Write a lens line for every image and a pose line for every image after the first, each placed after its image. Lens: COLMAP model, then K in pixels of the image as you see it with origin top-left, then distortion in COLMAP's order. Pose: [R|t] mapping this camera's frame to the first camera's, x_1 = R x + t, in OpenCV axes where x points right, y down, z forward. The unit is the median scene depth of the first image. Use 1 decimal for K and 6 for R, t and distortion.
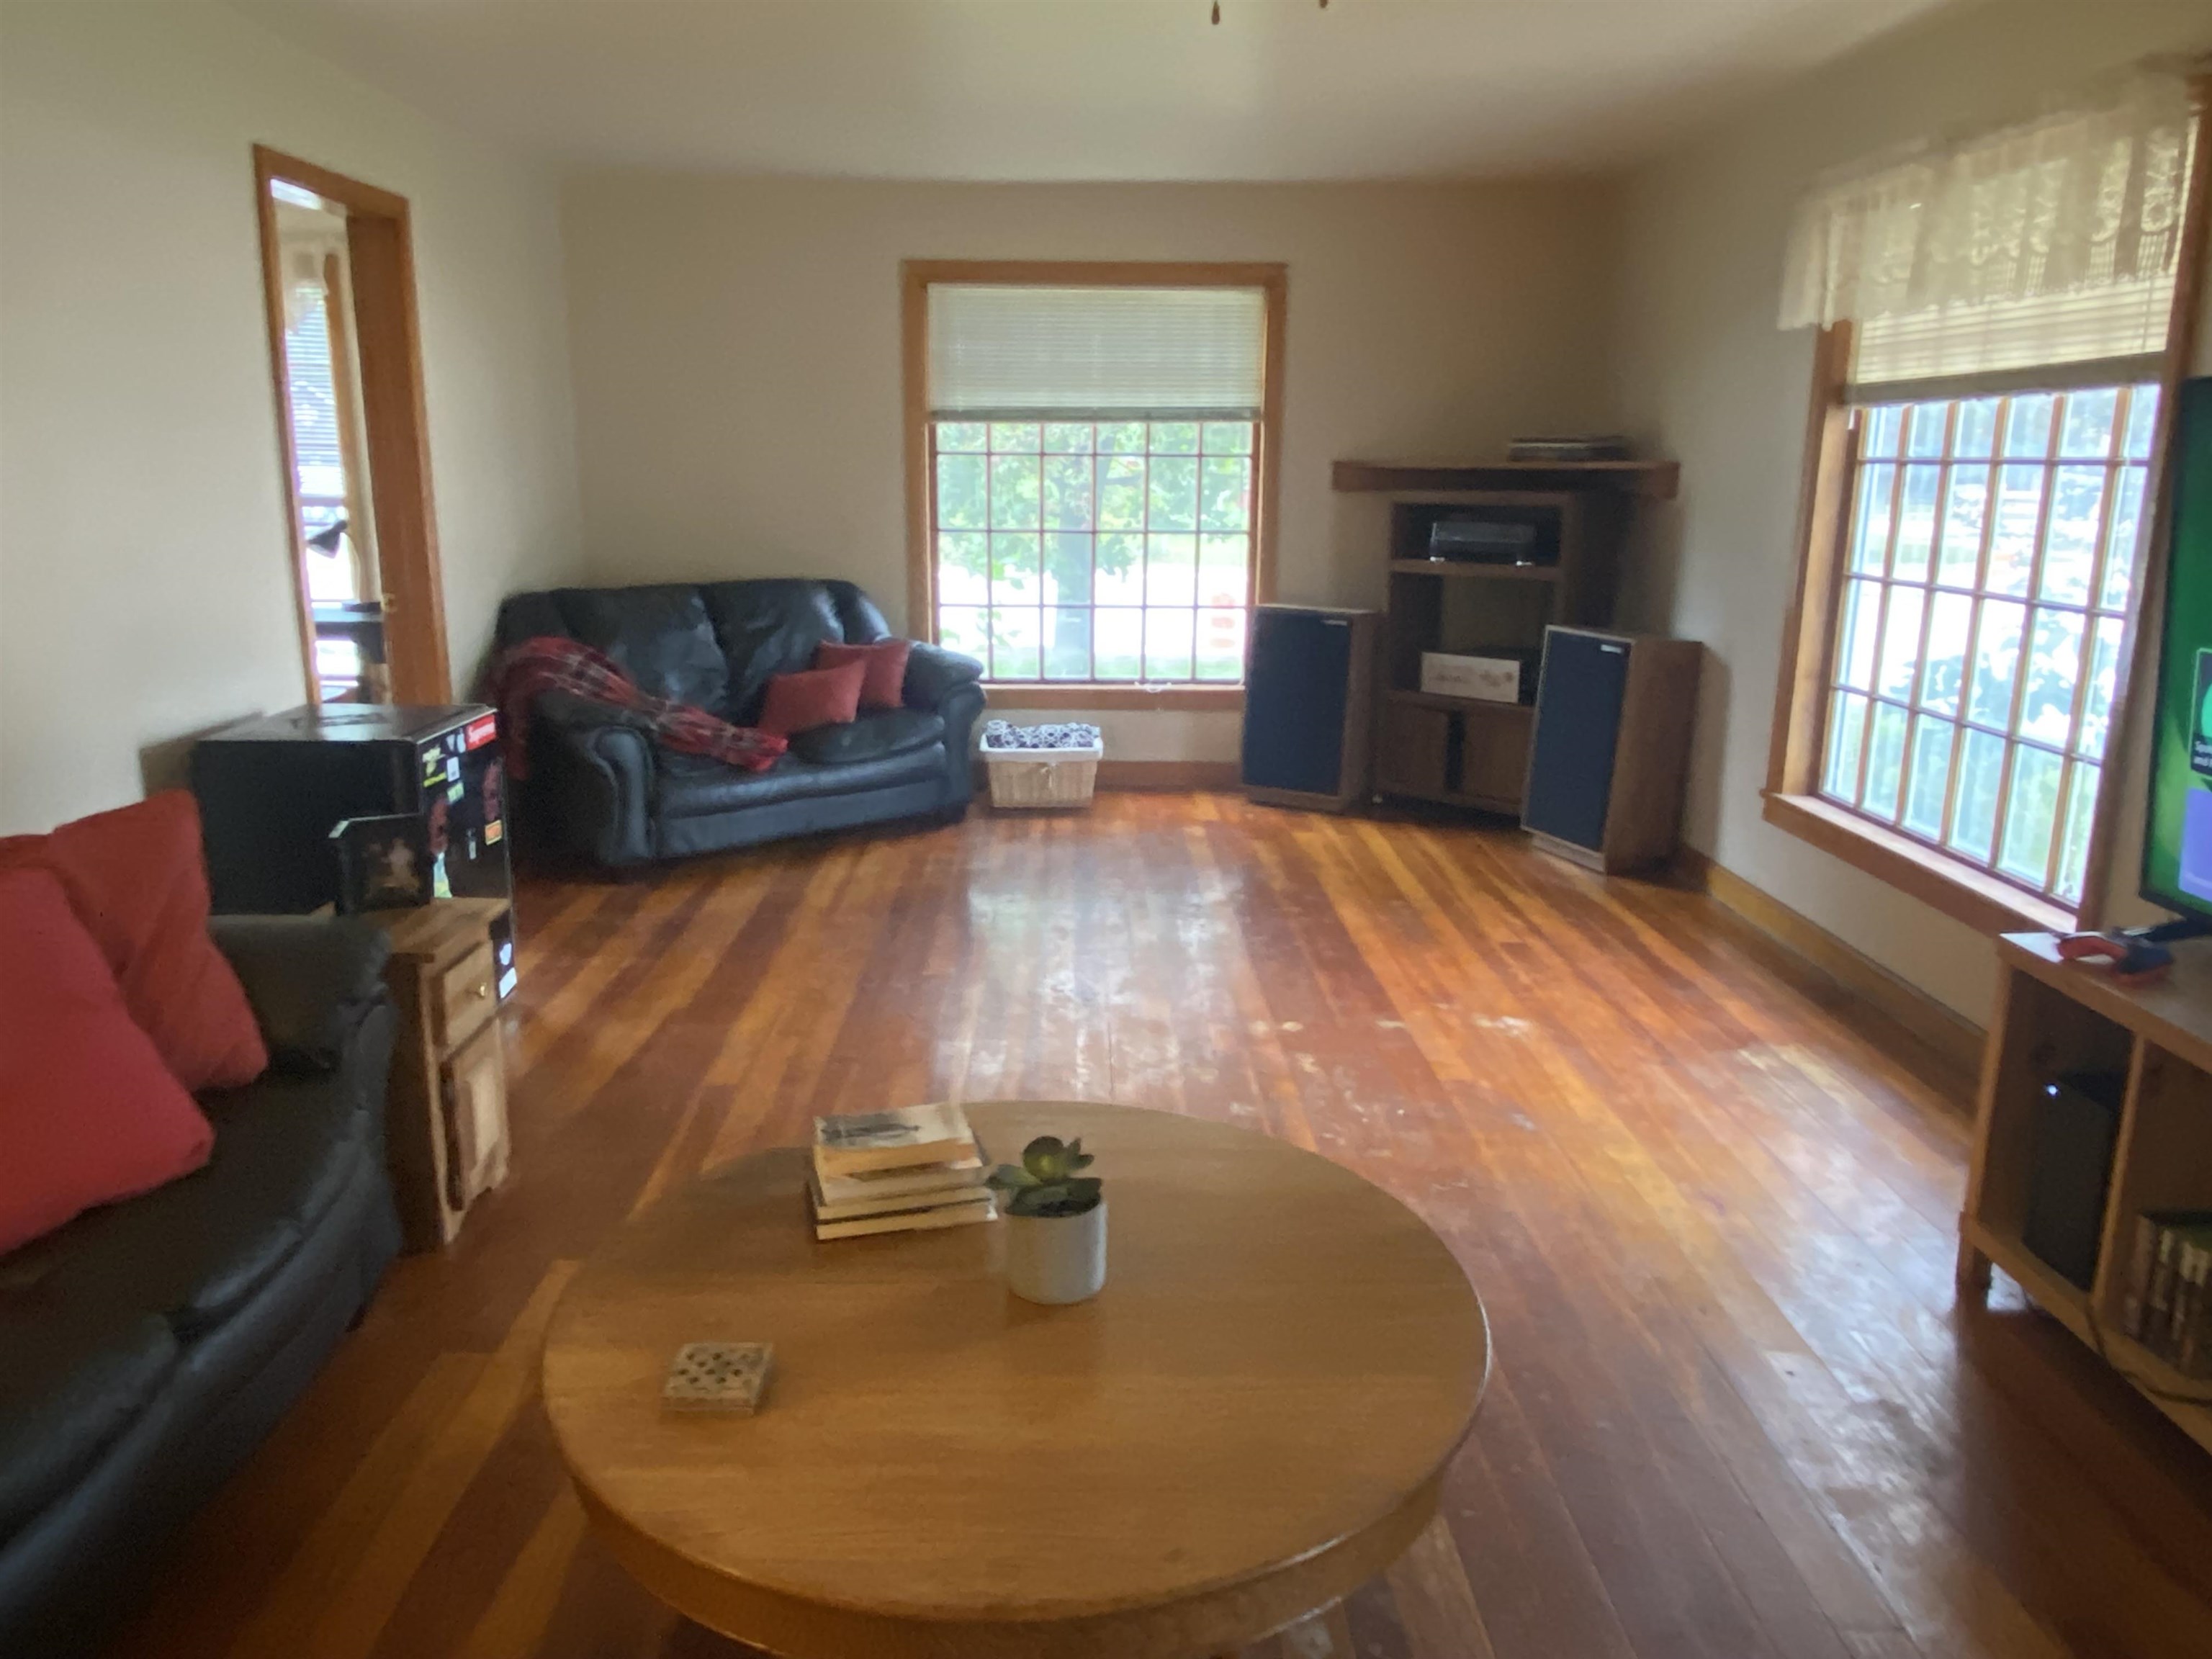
lens RADIAL K [[1586.9, 0, 1095.3], [0, 1586.9, 787.3], [0, 0, 1]] dist [0.089505, 0.000800]
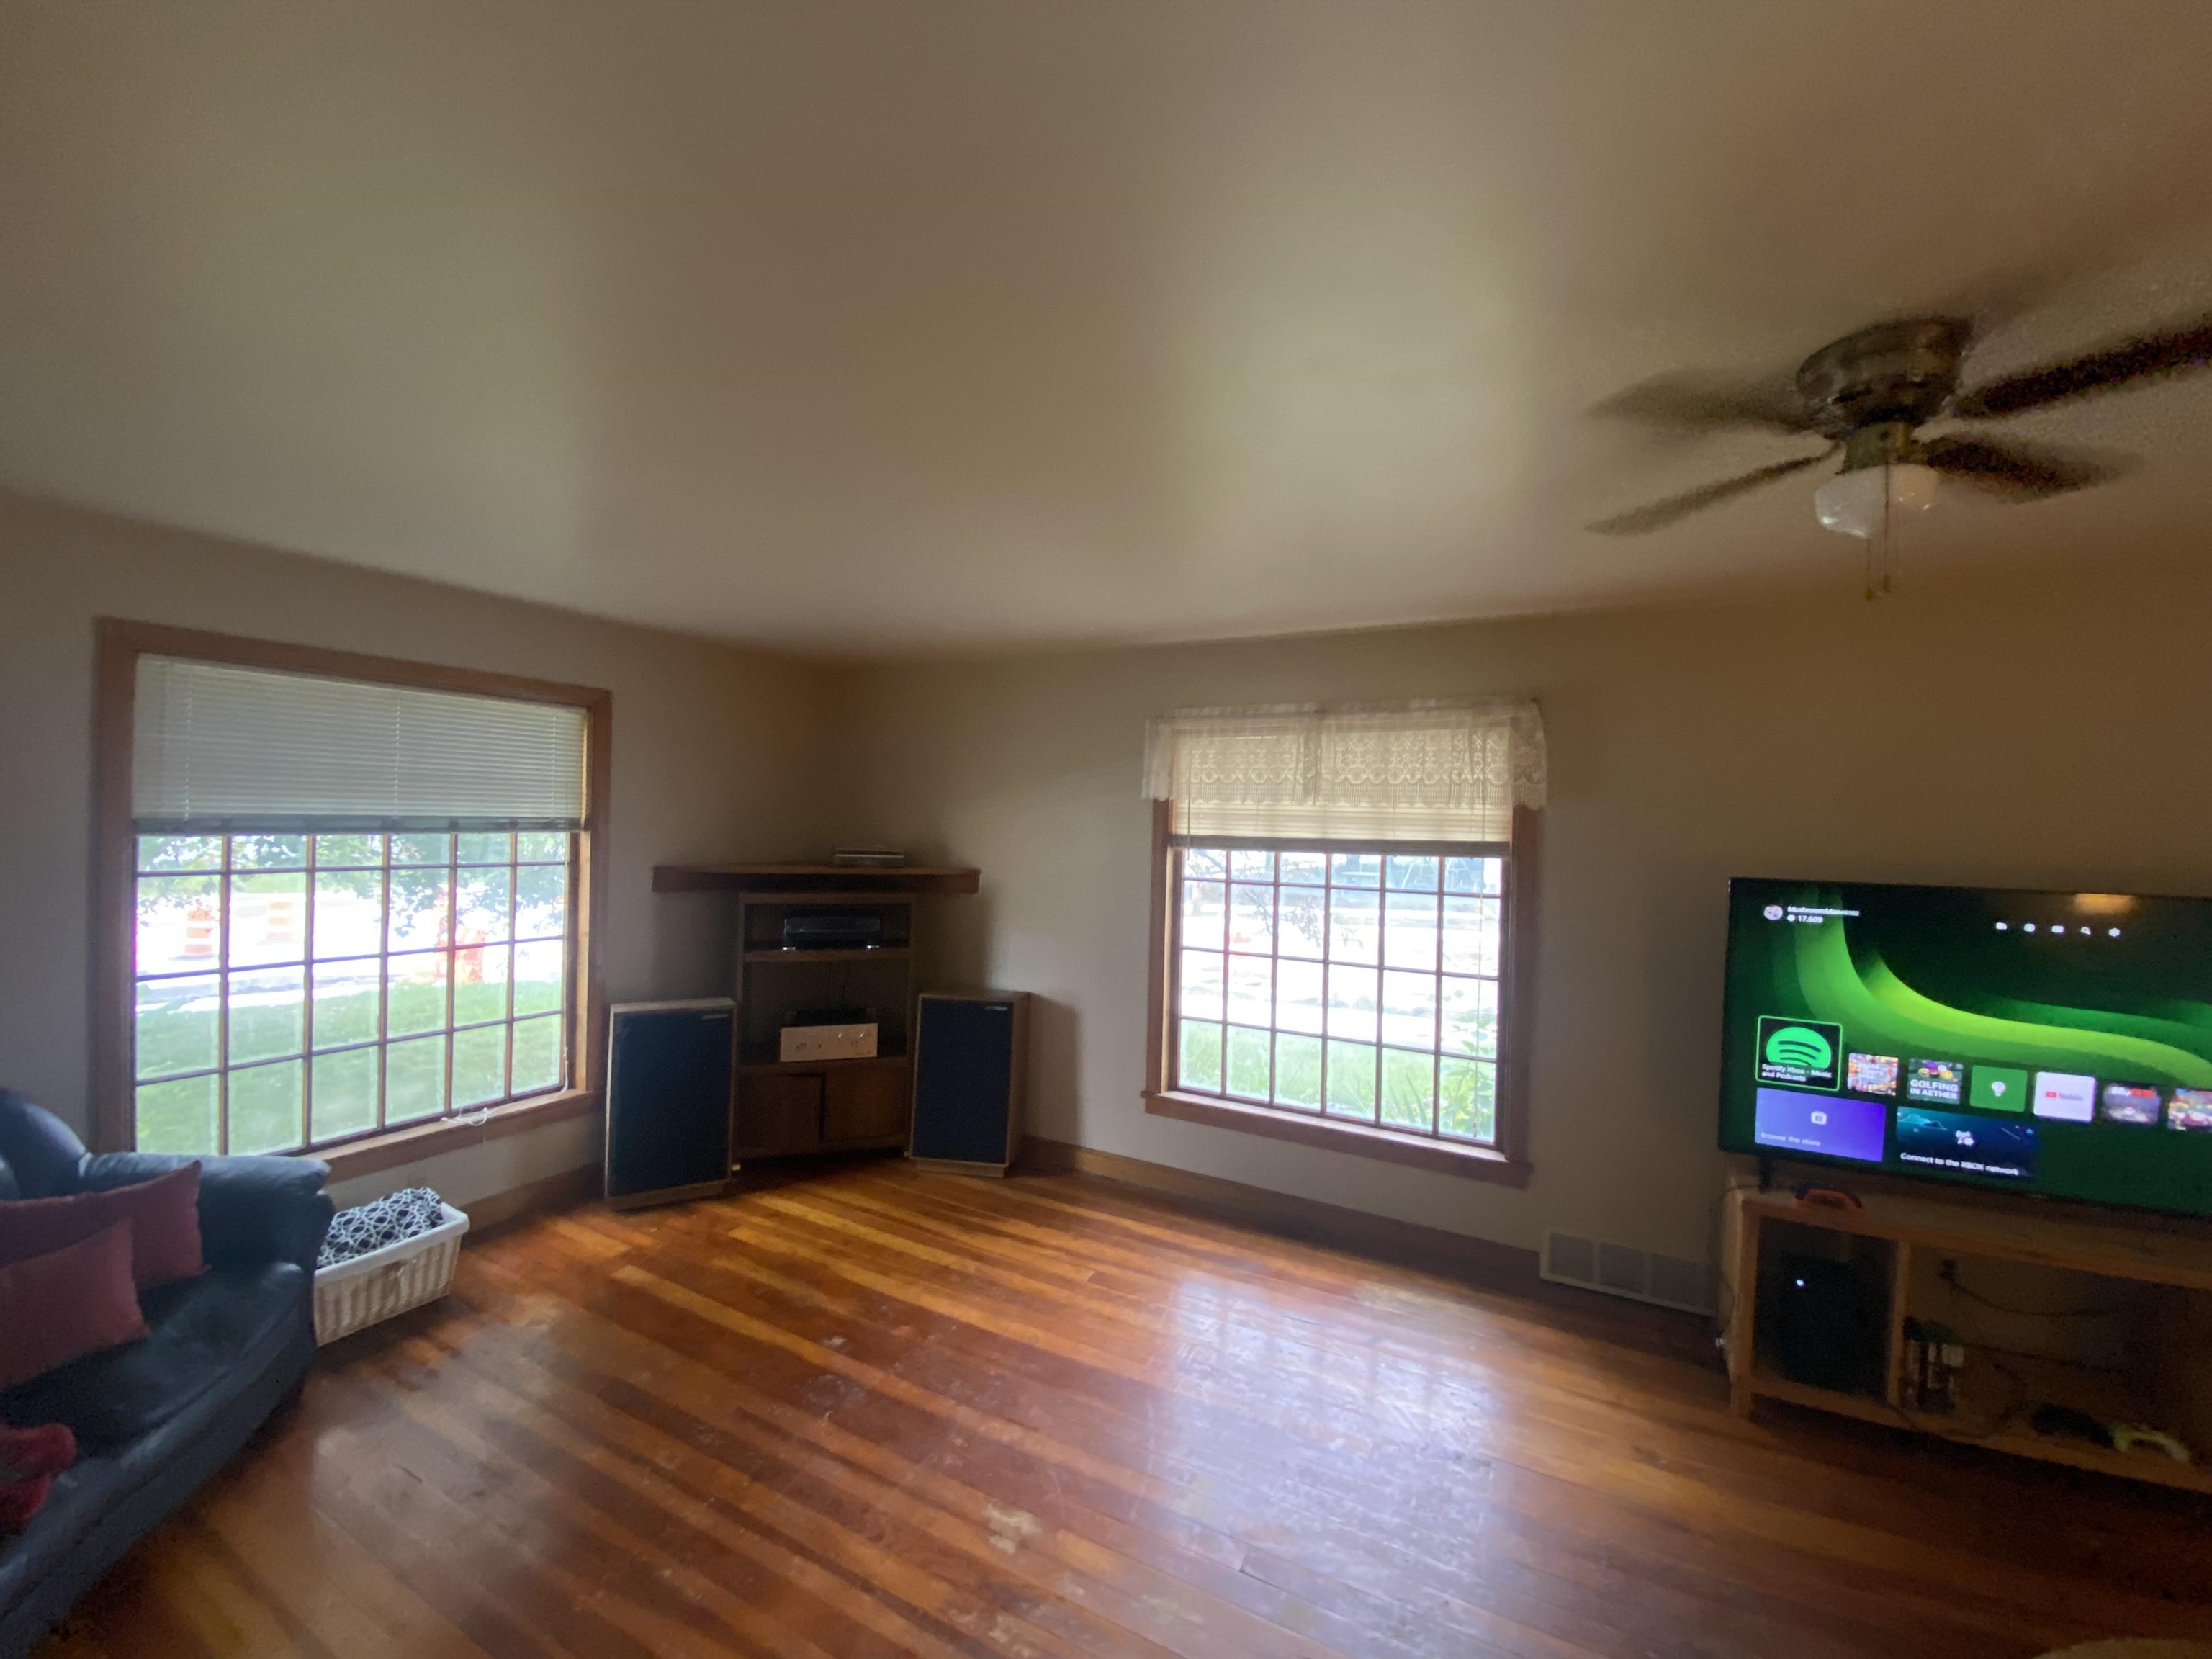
lens RADIAL K [[879.7, 0, 1103.9], [0, 879.7, 820.6], [0, 0, 1]] dist [0.012009, -0.017840]
pose [[0.488098, 0.005759, 0.872770, -0.258968], [0.159468, 0.982557, -0.095666, -0.142824], [-0.858097, 0.185874, 0.478665, 0.486002]]
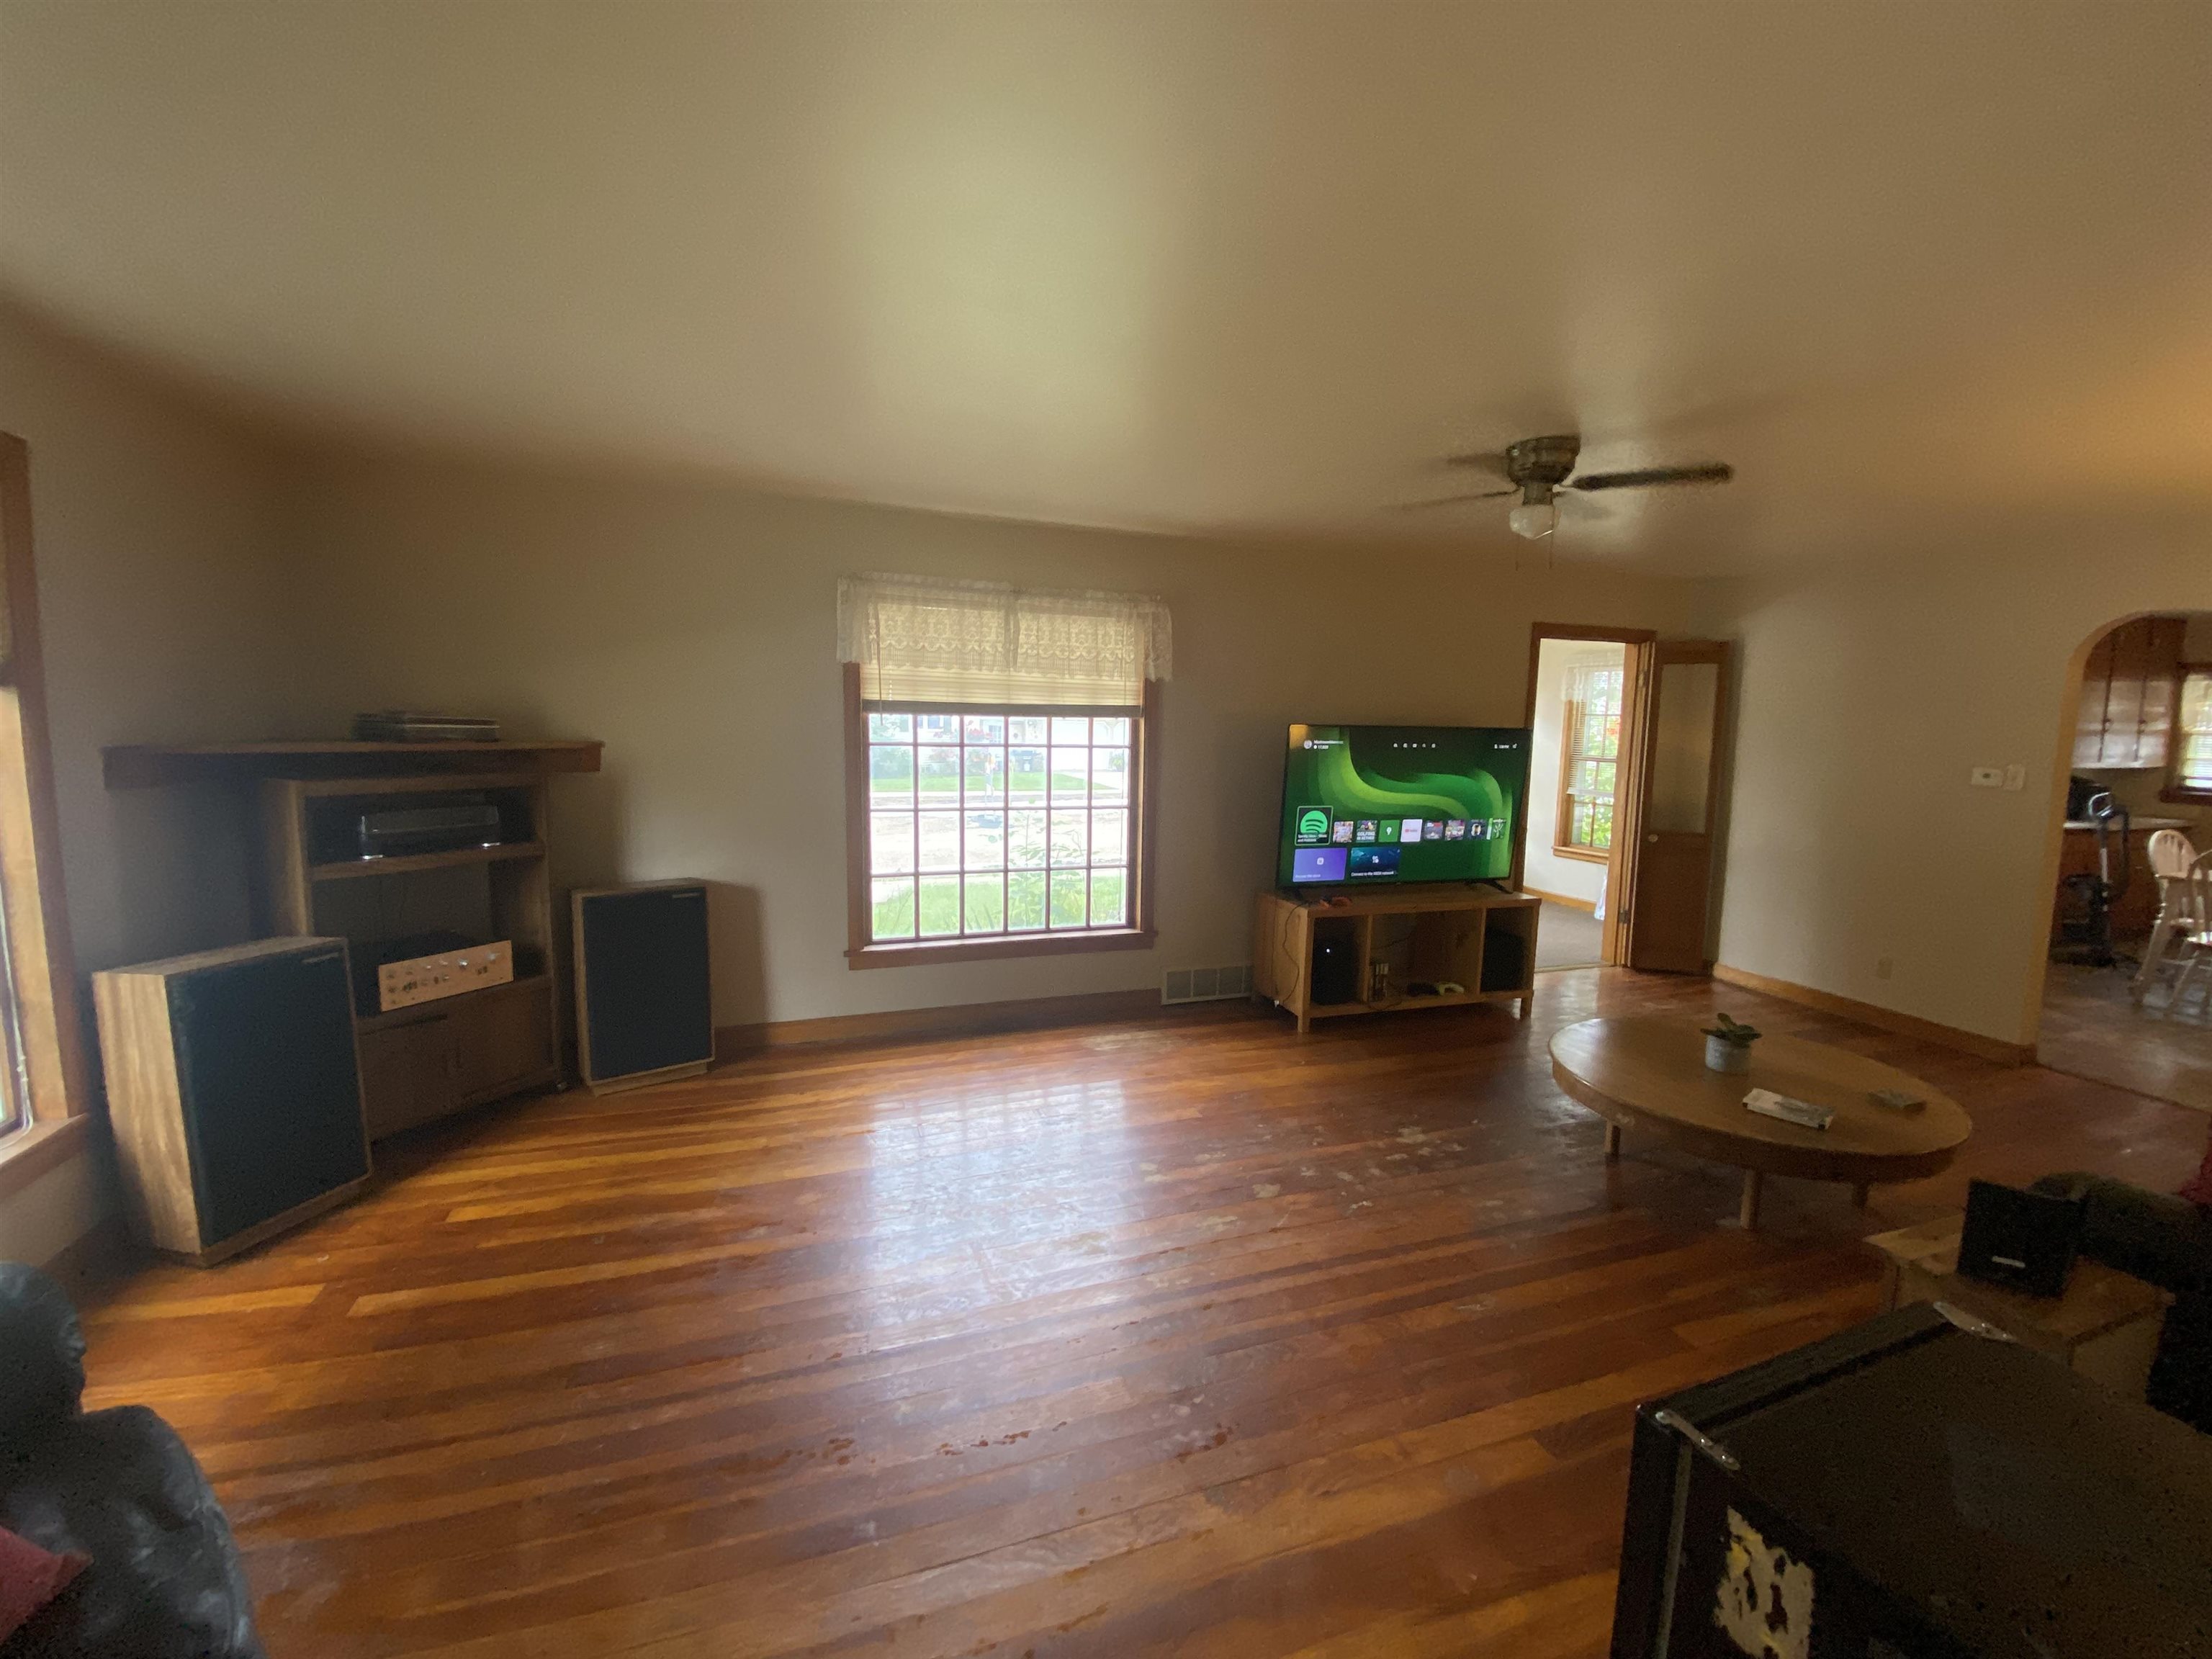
lens RADIAL K [[881.7, 0, 1106.0], [0, 881.7, 829.5], [0, 0, 1]] dist [-0.001647, -0.000263]
pose [[-0.315492, -0.114798, 0.941959, -0.362616], [0.176933, 0.968131, 0.177248, -0.178046], [-0.932287, 0.222584, -0.285126, 0.802146]]
